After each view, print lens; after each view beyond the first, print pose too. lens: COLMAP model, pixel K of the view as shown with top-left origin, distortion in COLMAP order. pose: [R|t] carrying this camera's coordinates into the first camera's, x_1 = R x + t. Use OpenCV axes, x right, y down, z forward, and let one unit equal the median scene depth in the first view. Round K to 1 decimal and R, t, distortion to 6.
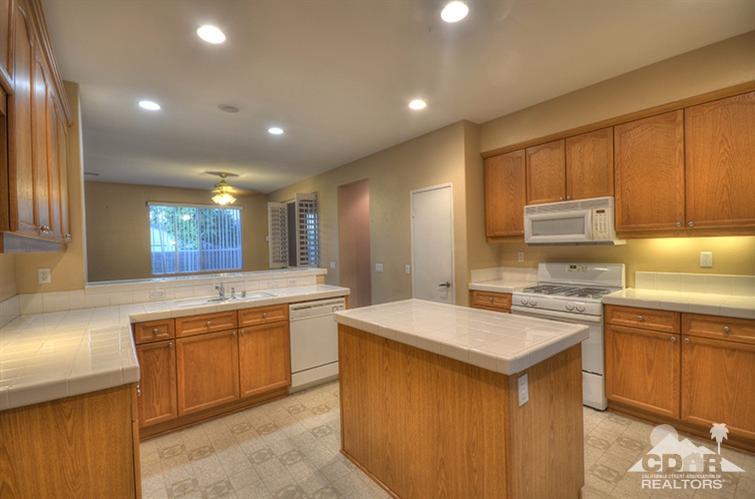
lens RADIAL K [[334.4, 0, 377.5], [0, 334.4, 249.5], [0, 0, 1]] dist [-0.003700, -0.000637]
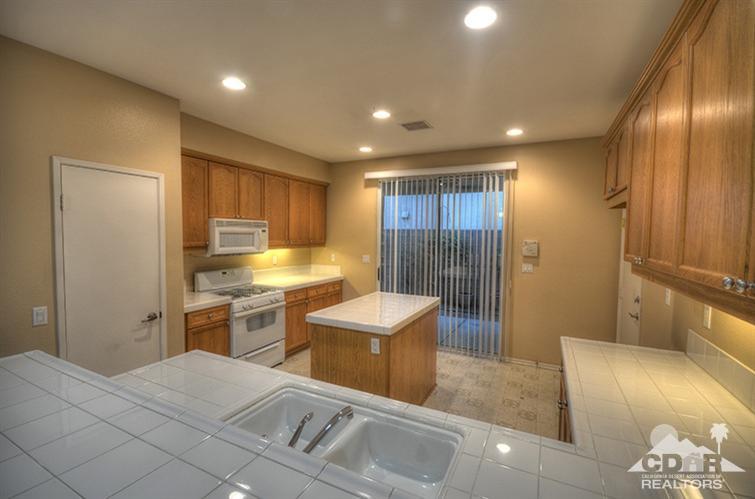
lens RADIAL K [[334.4, 0, 377.5], [0, 334.4, 249.5], [0, 0, 1]] dist [-0.003700, -0.000637]
pose [[-0.438344, -0.018833, 0.898610, -0.553337], [0.012354, 0.999560, 0.026975, -0.043731], [-0.898722, 0.022926, -0.437918, 0.782669]]
